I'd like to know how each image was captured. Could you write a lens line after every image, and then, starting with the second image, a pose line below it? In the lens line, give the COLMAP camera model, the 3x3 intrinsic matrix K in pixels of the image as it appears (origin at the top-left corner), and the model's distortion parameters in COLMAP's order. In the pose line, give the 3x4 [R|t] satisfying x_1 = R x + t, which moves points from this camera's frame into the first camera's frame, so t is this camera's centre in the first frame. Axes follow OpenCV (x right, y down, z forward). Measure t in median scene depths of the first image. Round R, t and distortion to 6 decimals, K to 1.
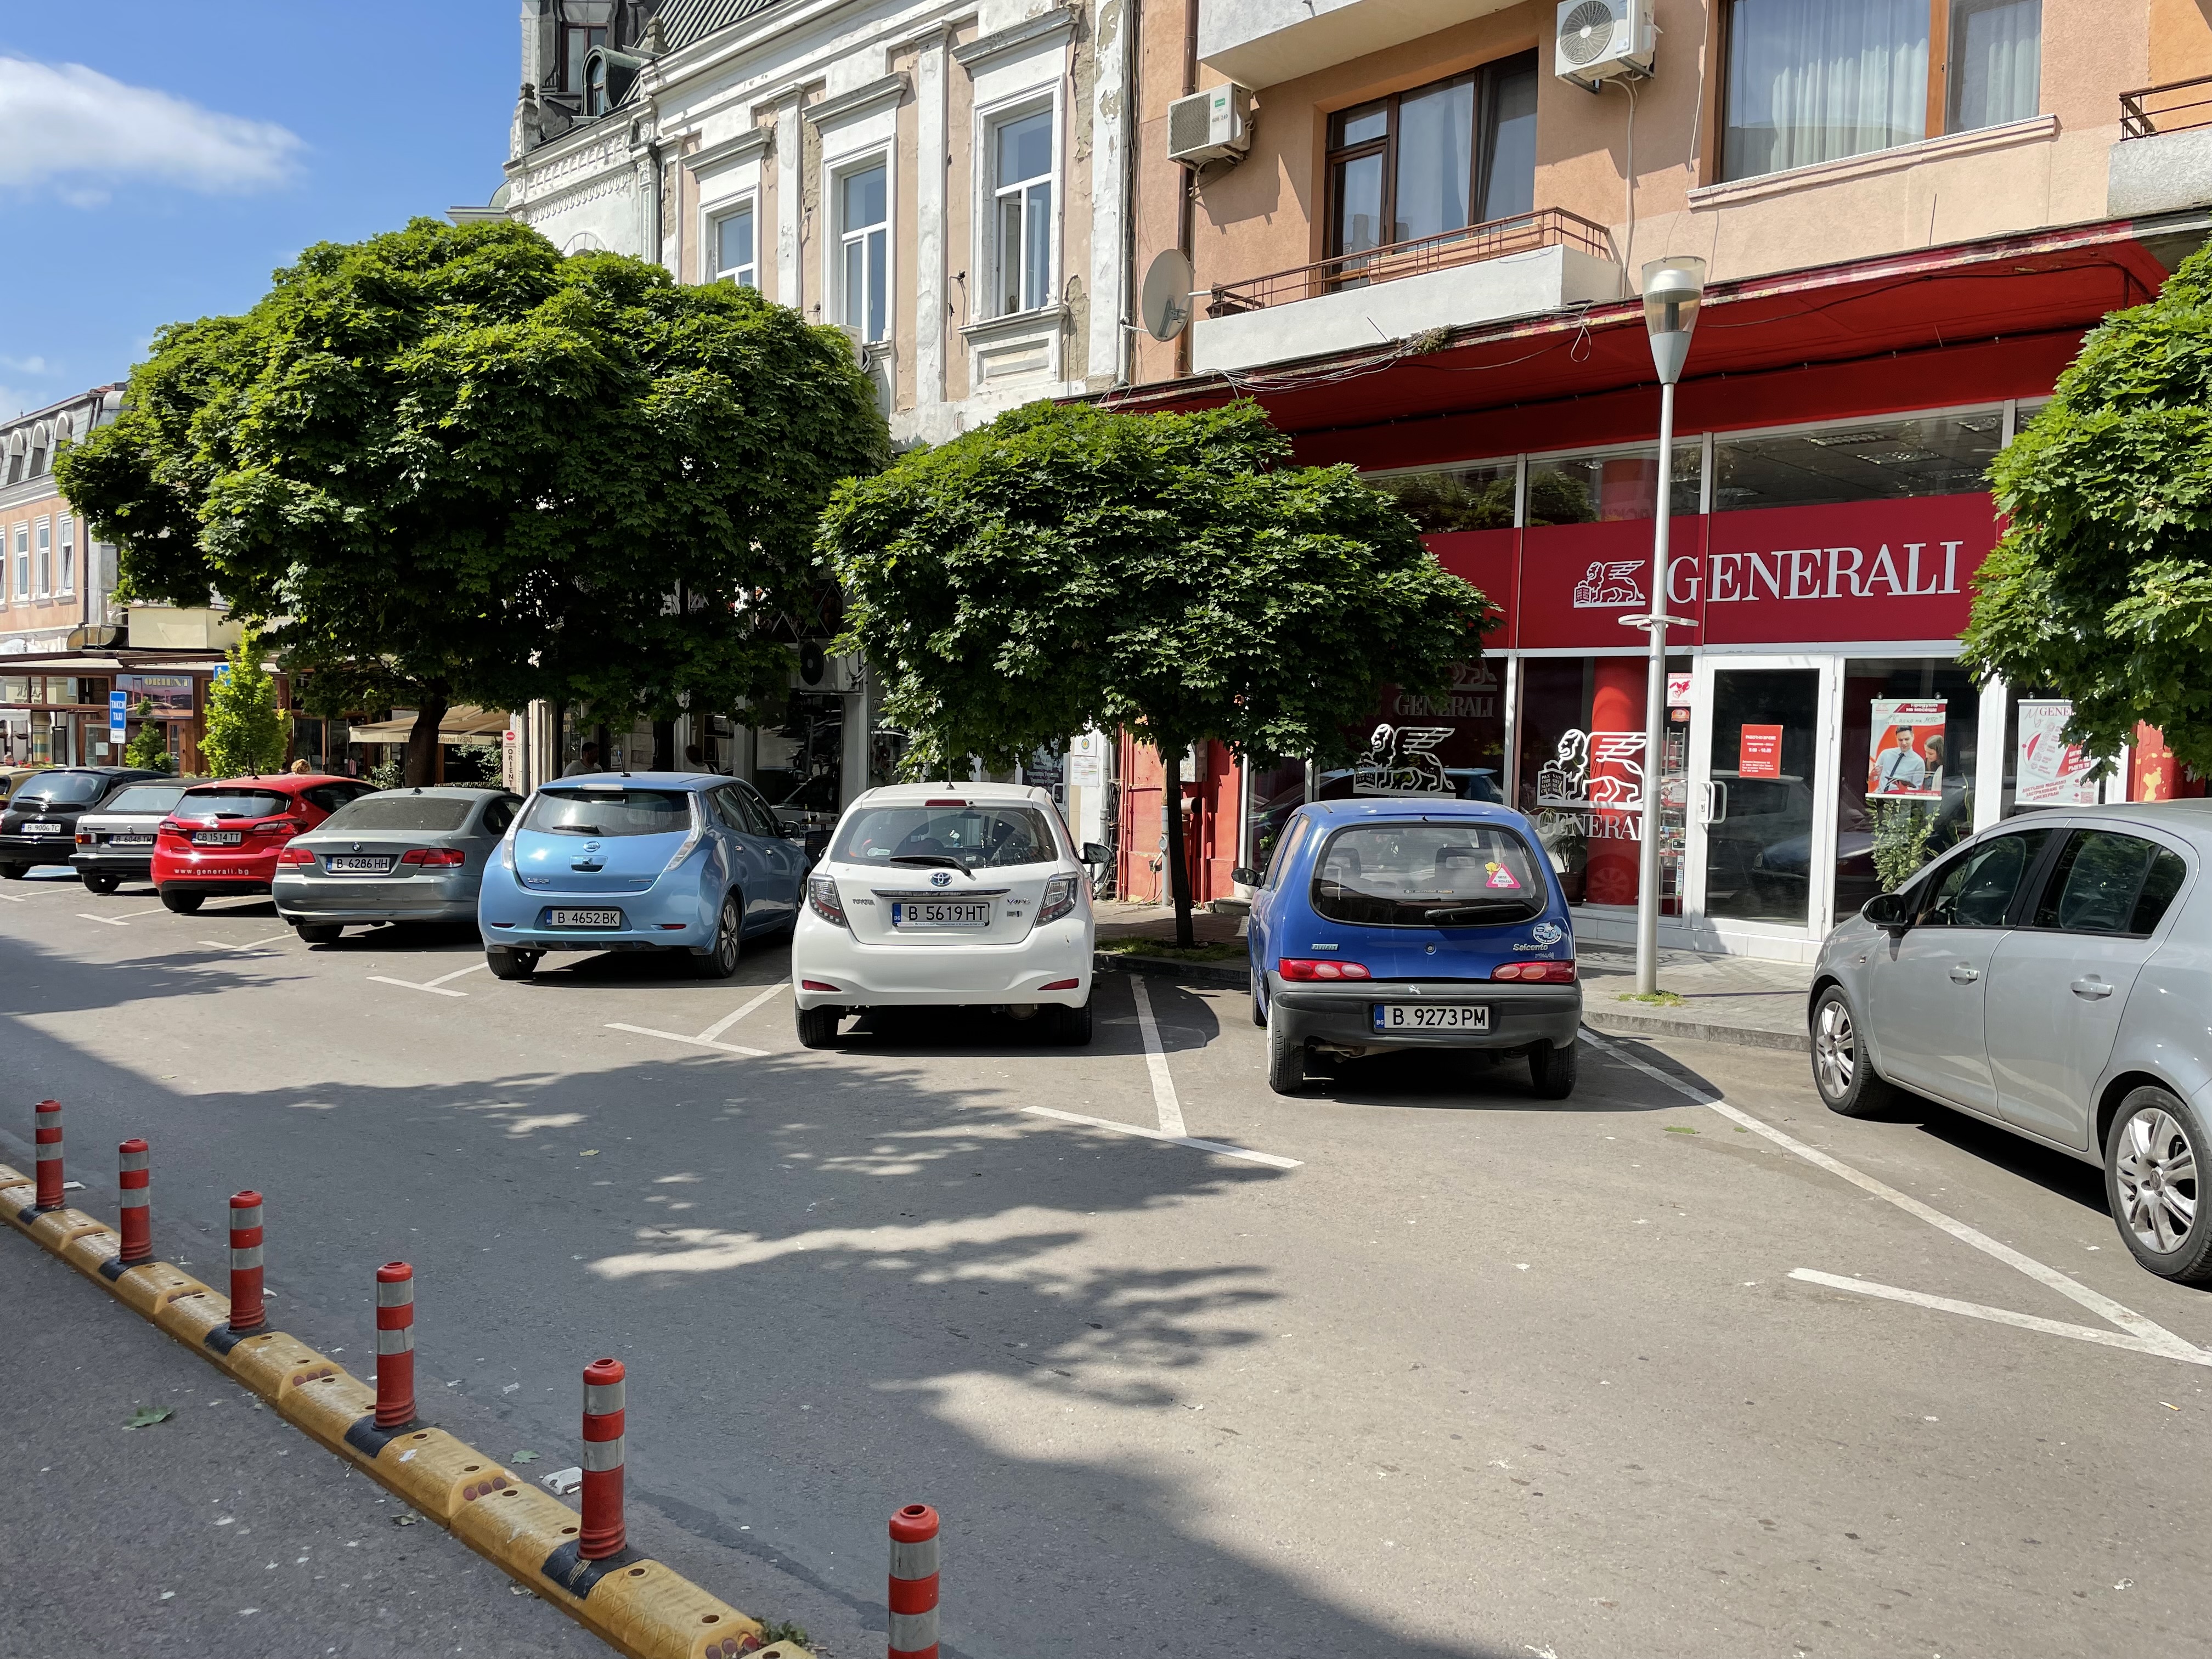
lens RADIAL K [[1704.7, 0, 1107.1], [0, 1704.7, 812.9], [0, 0, 1]] dist [0.100941, -0.137932]
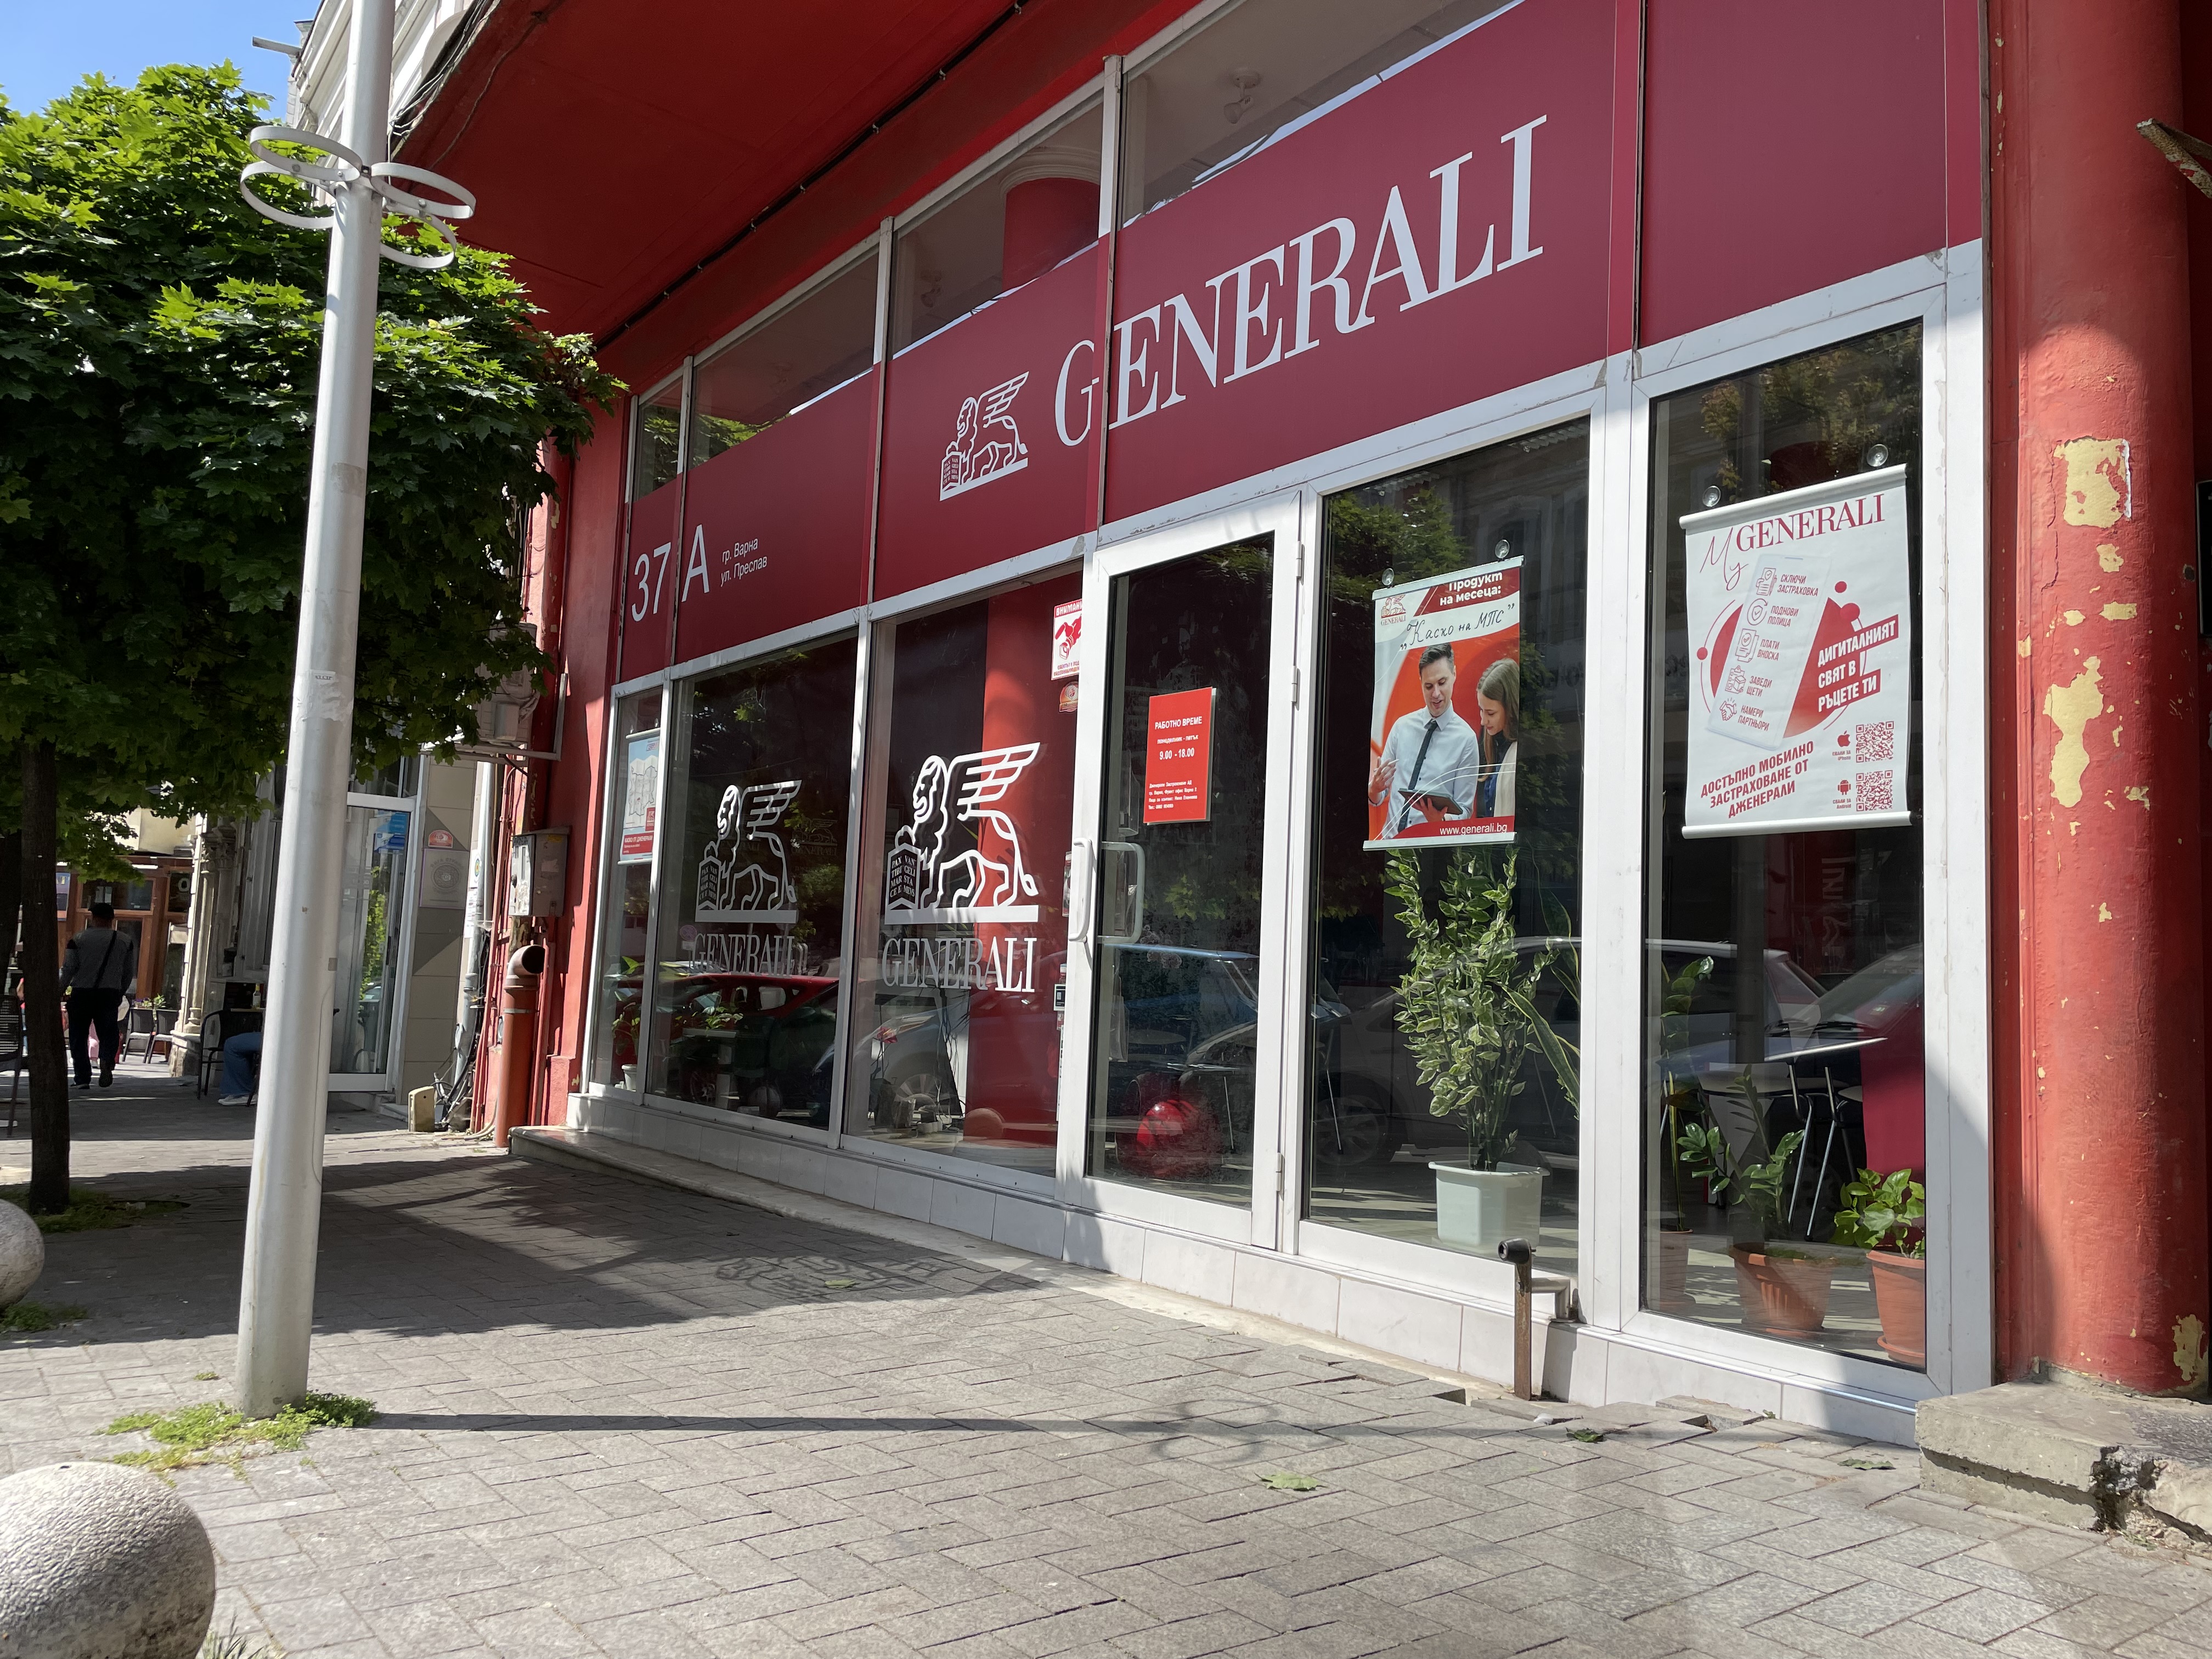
lens RADIAL K [[1704.7, 0, 1107.1], [0, 1704.7, 812.9], [0, 0, 1]] dist [0.100941, -0.137932]
pose [[0.984026, 0.001114, -0.178019, 0.425367], [-0.029390, 0.987276, -0.156276, 0.039247], [0.175580, 0.159012, 0.971539, 0.601161]]
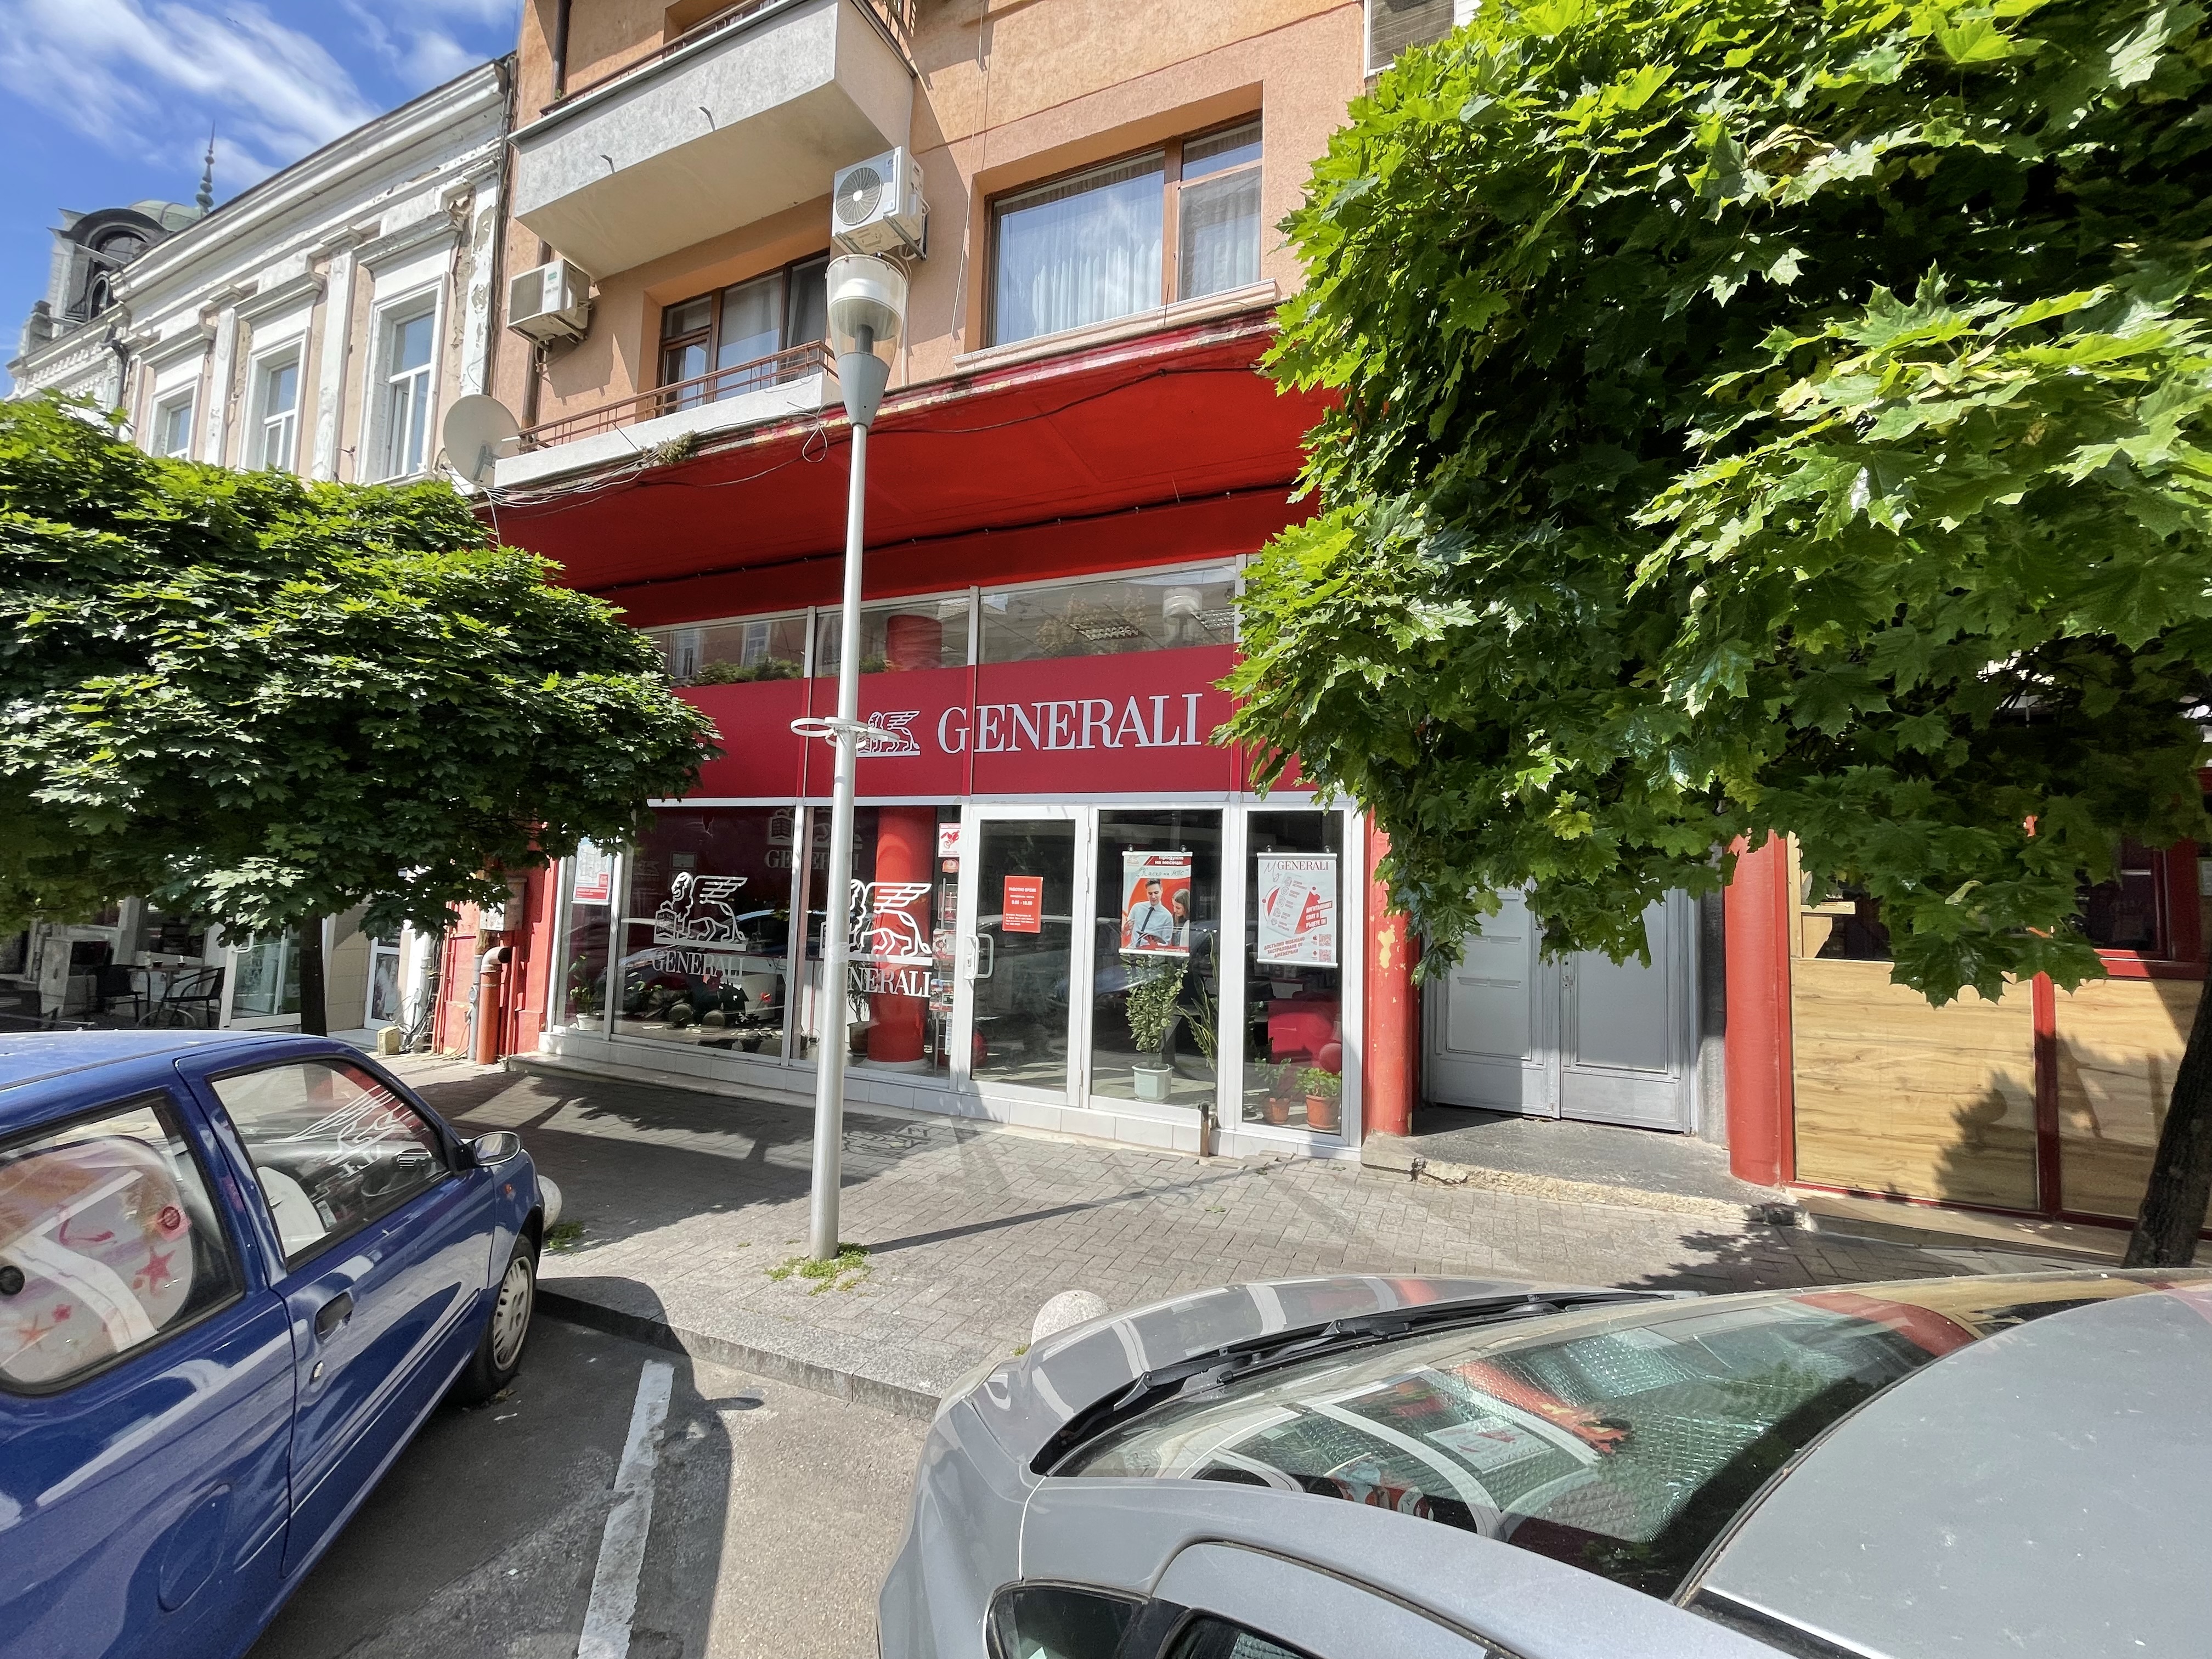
lens RADIAL K [[901.2, 0, 1104.8], [0, 901.2, 815.0], [0, 0, 1]] dist [0.002997, -0.000241]
pose [[0.936716, 0.034258, 0.348411, 0.239706], [0.008473, 0.992691, -0.120388, -0.023547], [-0.349989, 0.115721, 0.929579, 0.497915]]
